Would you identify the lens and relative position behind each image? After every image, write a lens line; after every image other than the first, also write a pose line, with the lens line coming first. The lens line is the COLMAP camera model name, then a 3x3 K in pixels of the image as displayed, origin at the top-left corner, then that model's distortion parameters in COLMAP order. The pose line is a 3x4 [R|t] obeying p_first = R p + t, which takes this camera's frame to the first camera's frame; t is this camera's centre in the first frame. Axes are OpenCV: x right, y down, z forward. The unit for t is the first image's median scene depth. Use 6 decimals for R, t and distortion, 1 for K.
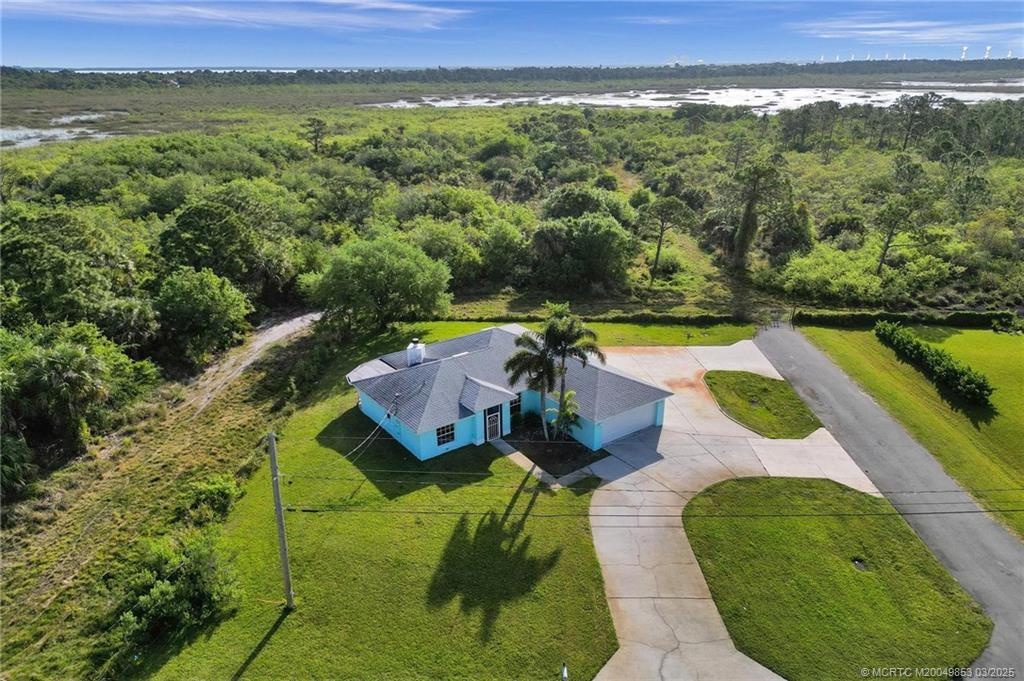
lens RADIAL K [[729.5, 0, 514.5], [0, 729.5, 342.5], [0, 0, 1]] dist [0.079508, -0.079670]
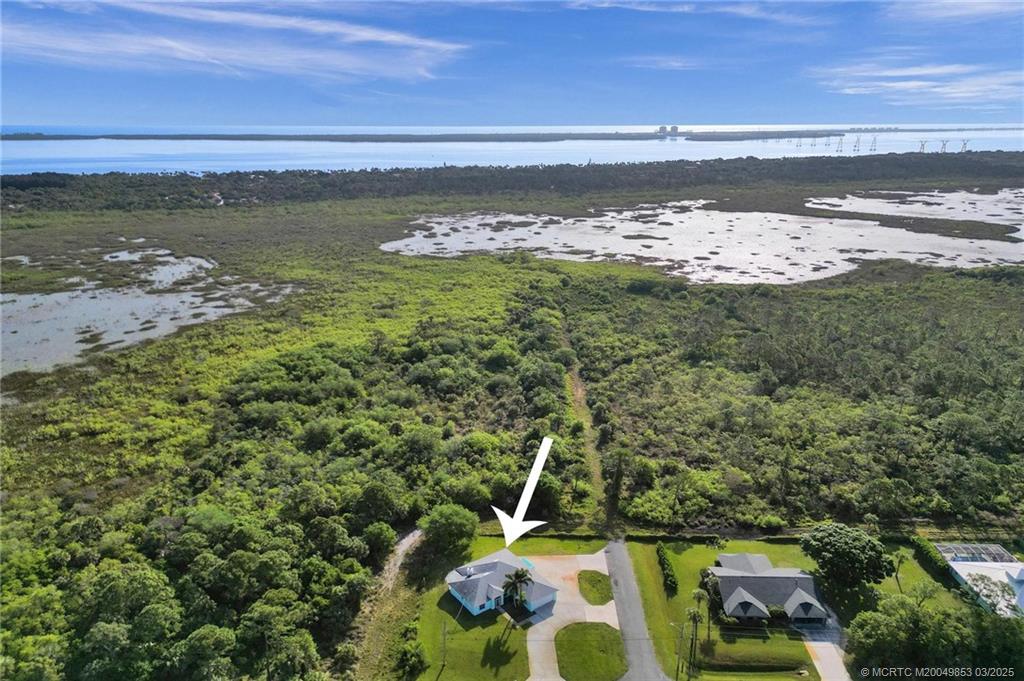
lens RADIAL K [[718.3, 0, 515.1], [0, 718.3, 356.2], [0, 0, 1]] dist [0.085403, -0.083943]
pose [[0.999963, 0.006497, 0.005619, 0.018663], [-0.006189, 0.998562, -0.053248, -0.731980], [-0.005957, 0.053211, 0.998566, -2.007189]]
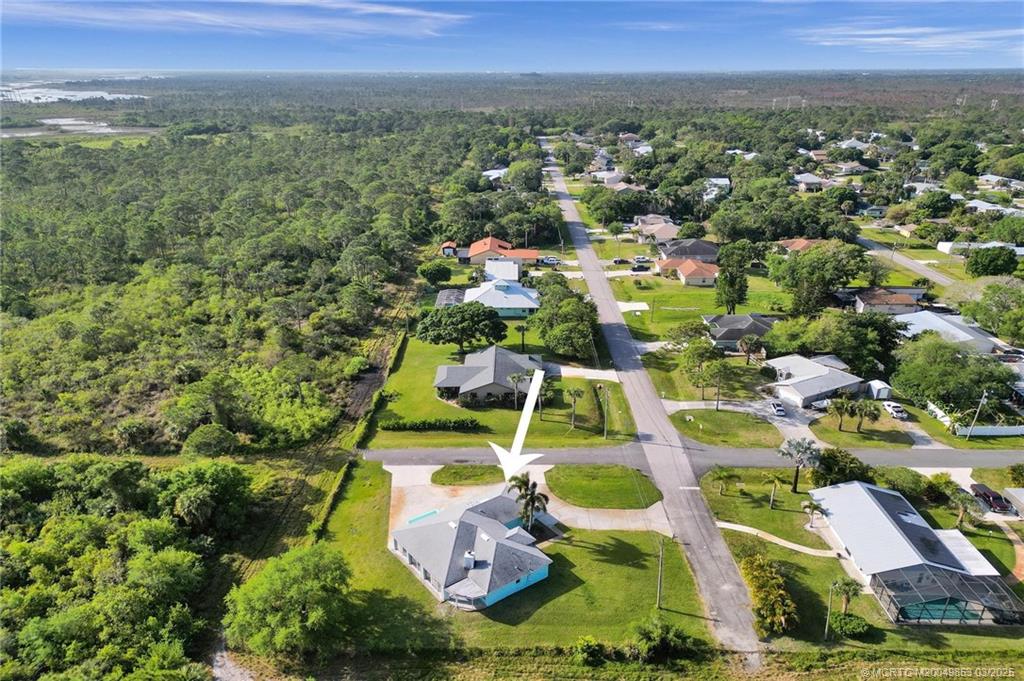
lens RADIAL K [[718.3, 0, 515.1], [0, 718.3, 356.2], [0, 0, 1]] dist [0.085403, -0.083943]
pose [[-0.017019, -0.359756, 0.932891, -1.608961], [0.355398, 0.869919, 0.341956, -0.967919], [-0.934560, 0.337367, 0.113052, 0.647191]]
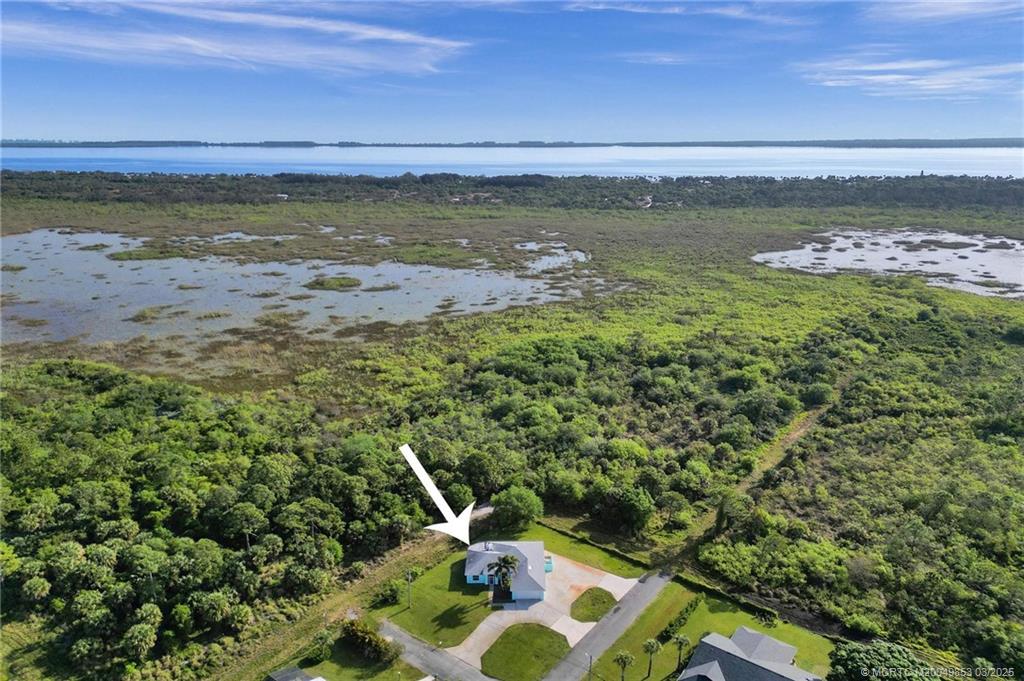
lens RADIAL K [[729.5, 0, 514.5], [0, 729.5, 342.5], [0, 0, 1]] dist [0.079508, -0.079670]
pose [[0.803577, 0.167732, -0.571077, 1.701052], [-0.212522, 0.977082, -0.012066, -0.875217], [0.555966, 0.131062, 0.820808, -1.695374]]
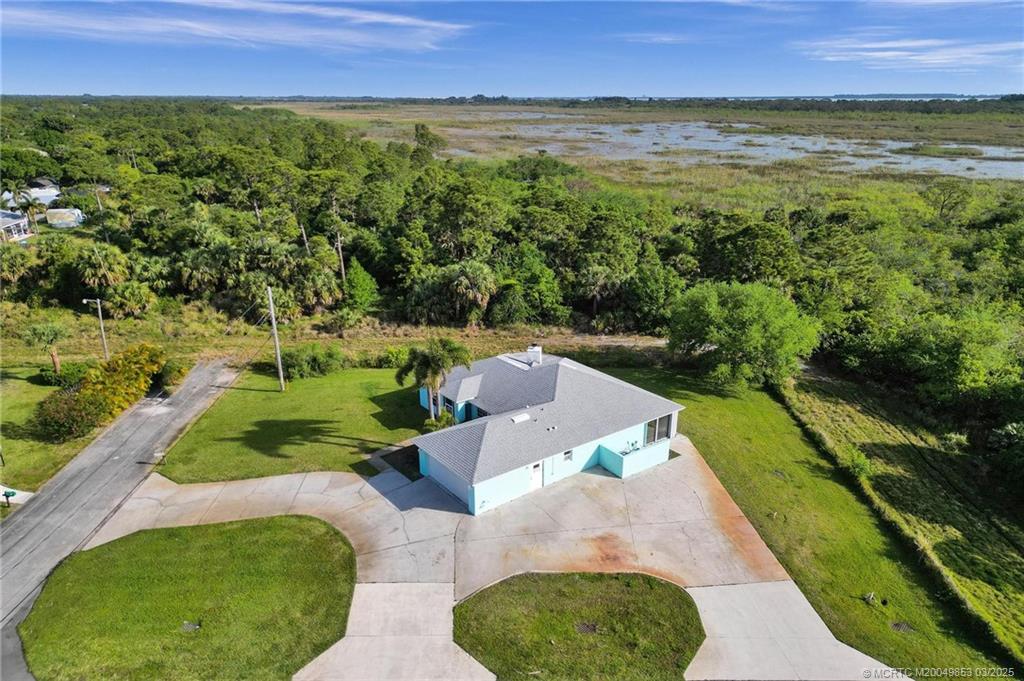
lens RADIAL K [[718.3, 0, 515.1], [0, 718.3, 356.2], [0, 0, 1]] dist [0.085403, -0.083943]
pose [[0.020328, 0.351360, -0.936020, 0.975682], [-0.358458, 0.876532, 0.321246, -0.355609], [0.933325, 0.328993, 0.143766, 0.909844]]
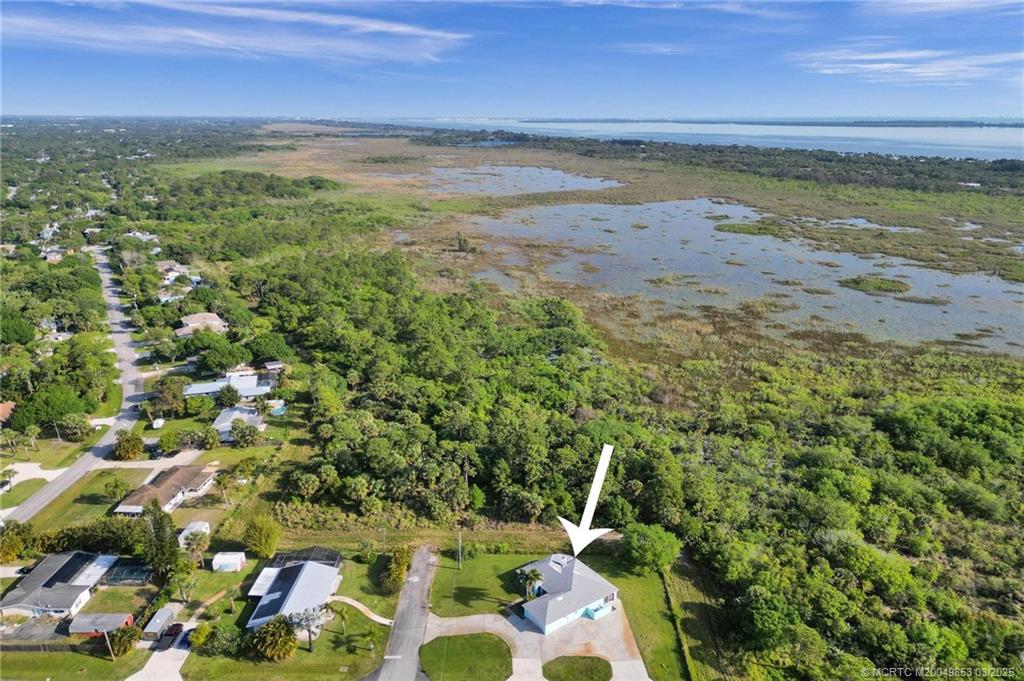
lens RADIAL K [[729.5, 0, 514.5], [0, 729.5, 342.5], [0, 0, 1]] dist [0.079508, -0.079670]
pose [[-0.005401, 0.306370, -0.951897, 2.553704], [-0.356745, 0.888685, 0.288049, -1.644070], [0.934186, 0.341140, 0.104497, 0.270421]]
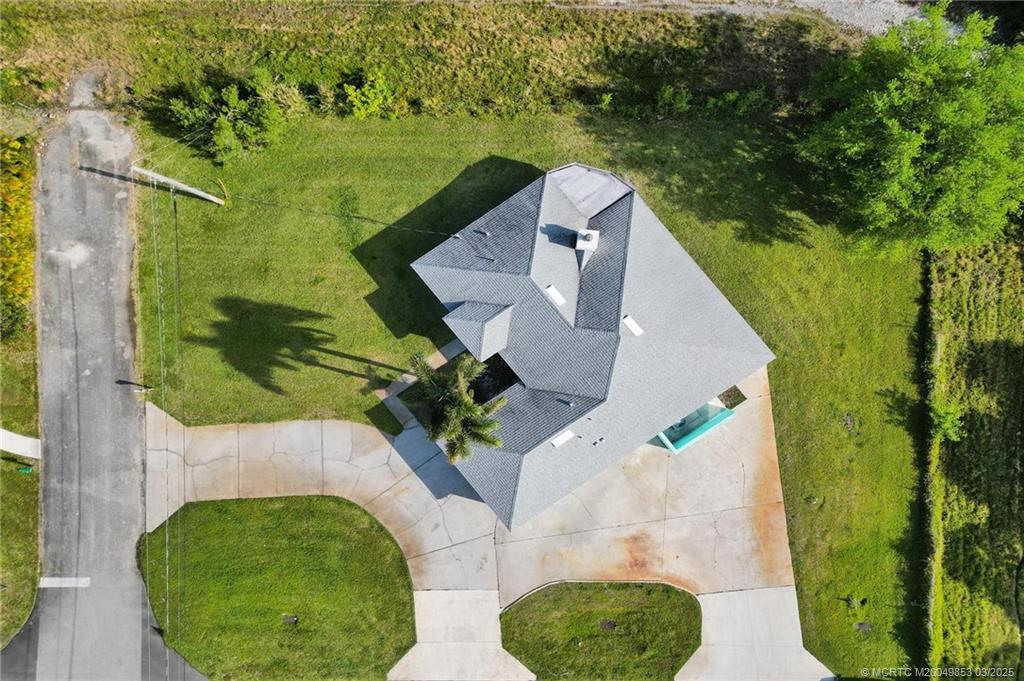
lens RADIAL K [[729.5, 0, 514.5], [0, 729.5, 342.5], [0, 0, 1]] dist [0.079508, -0.079670]
pose [[0.017265, 0.997981, 0.061123, -0.077763], [-0.351711, -0.051163, 0.934710, -0.729424], [0.935950, -0.037635, 0.350117, 0.744205]]
